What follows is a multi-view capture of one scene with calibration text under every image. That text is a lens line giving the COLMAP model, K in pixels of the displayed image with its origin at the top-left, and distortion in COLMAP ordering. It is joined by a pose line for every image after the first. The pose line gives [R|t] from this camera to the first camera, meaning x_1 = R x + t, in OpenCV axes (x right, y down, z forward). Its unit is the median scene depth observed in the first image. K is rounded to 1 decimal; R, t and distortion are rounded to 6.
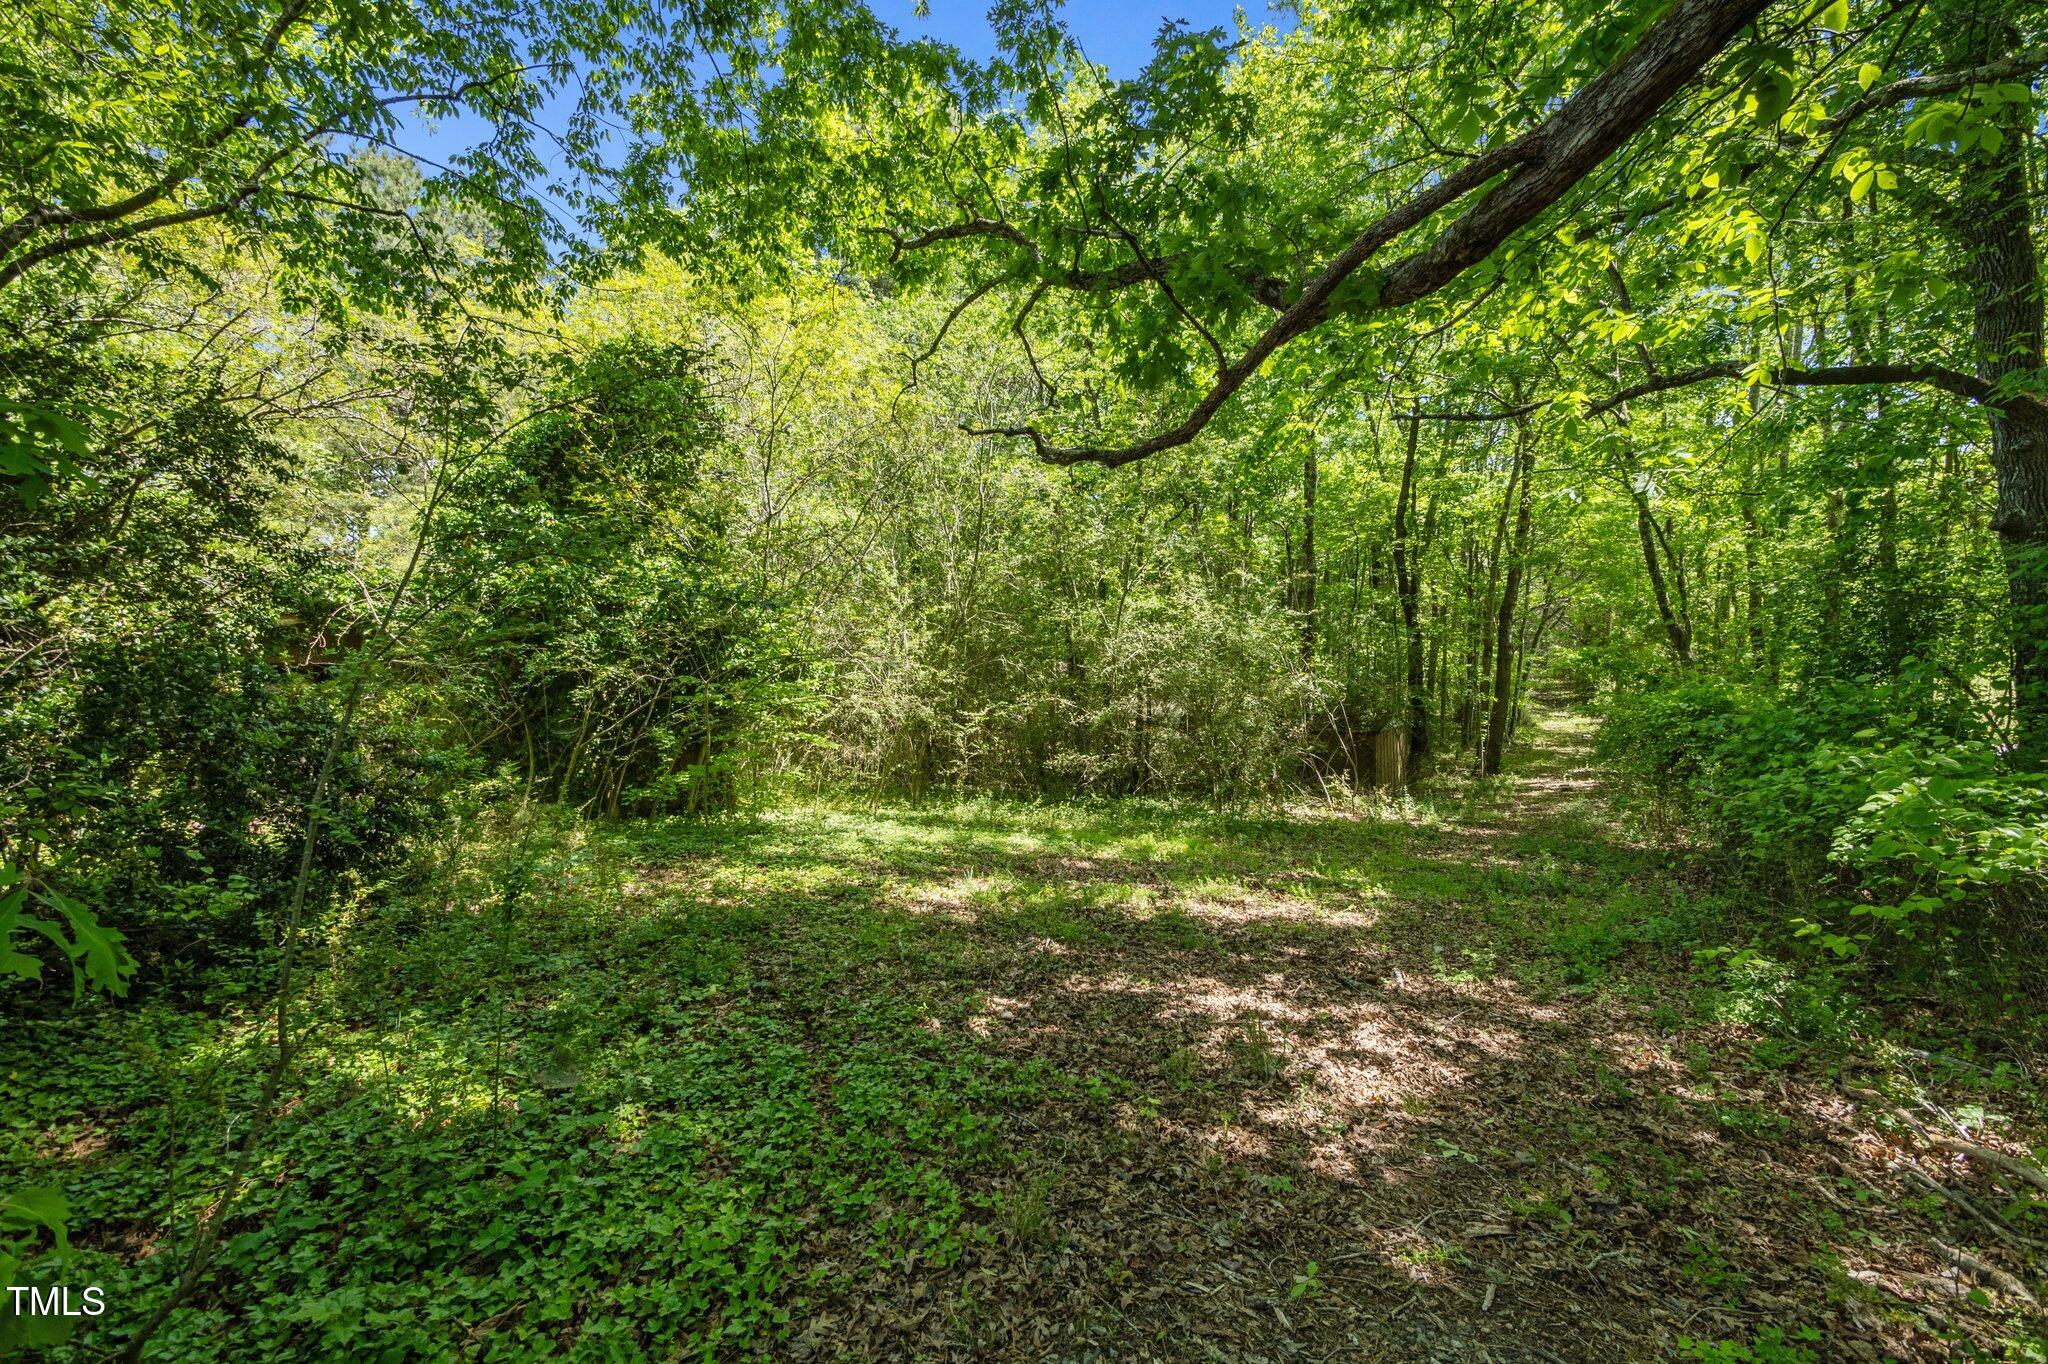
lens RADIAL K [[826.5, 0, 1026.0], [0, 826.5, 684.0], [0, 0, 1]] dist [0.000555, 0.000086]
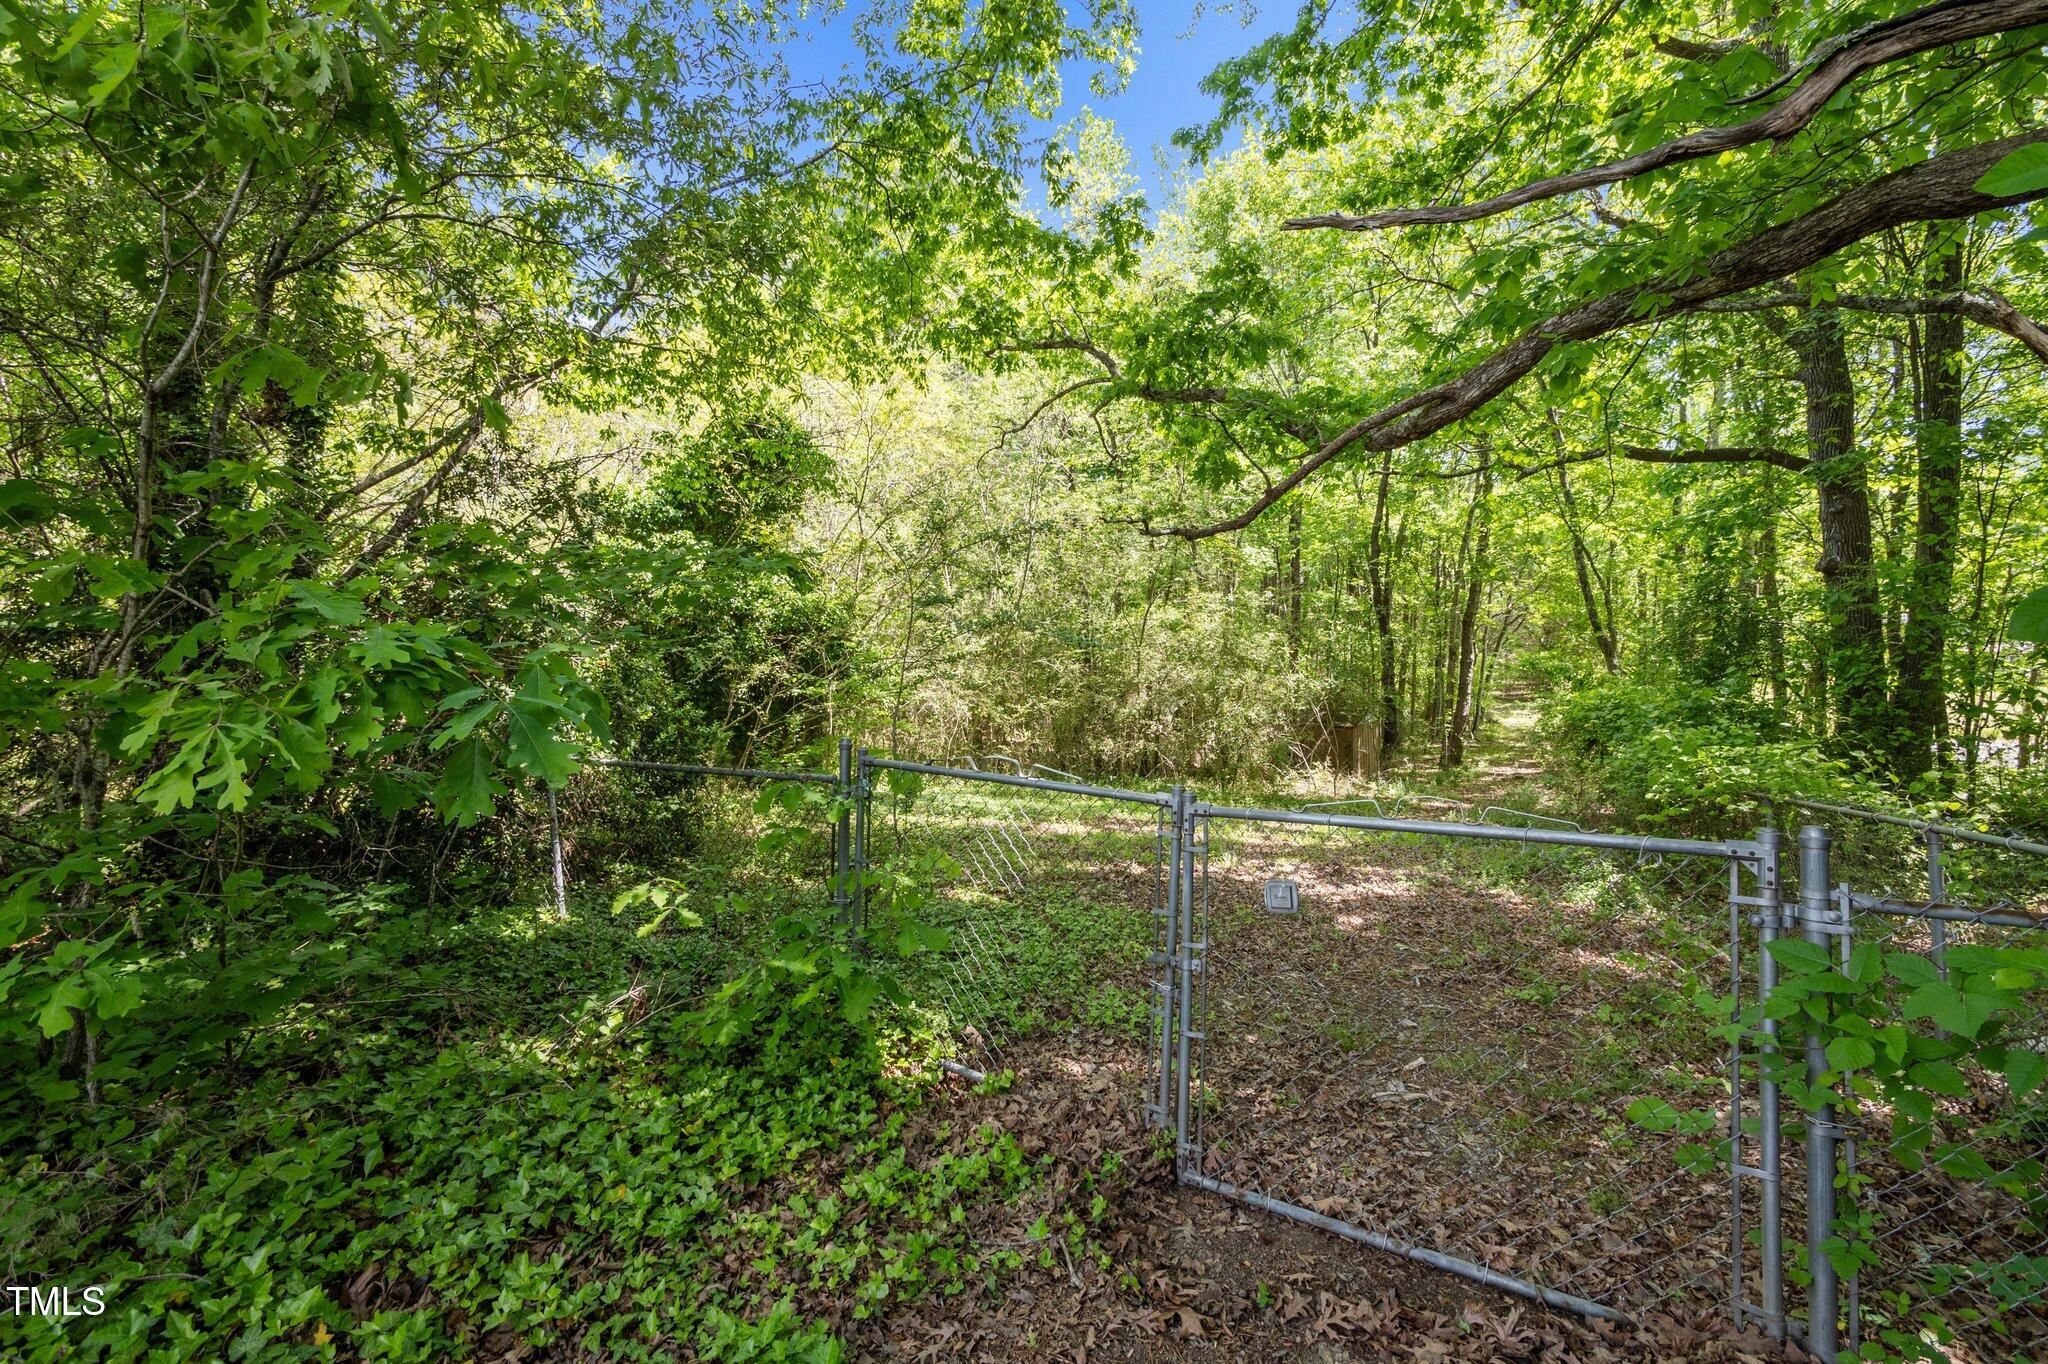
lens RADIAL K [[826.5, 0, 1022.2], [0, 826.5, 680.5], [0, 0, 1]] dist [0.000555, 0.000086]
pose [[0.999706, 0.006541, 0.023360, -0.074831], [-0.006499, 0.999977, -0.001873, 0.000316], [-0.023371, 0.001721, 0.999725, -0.161229]]
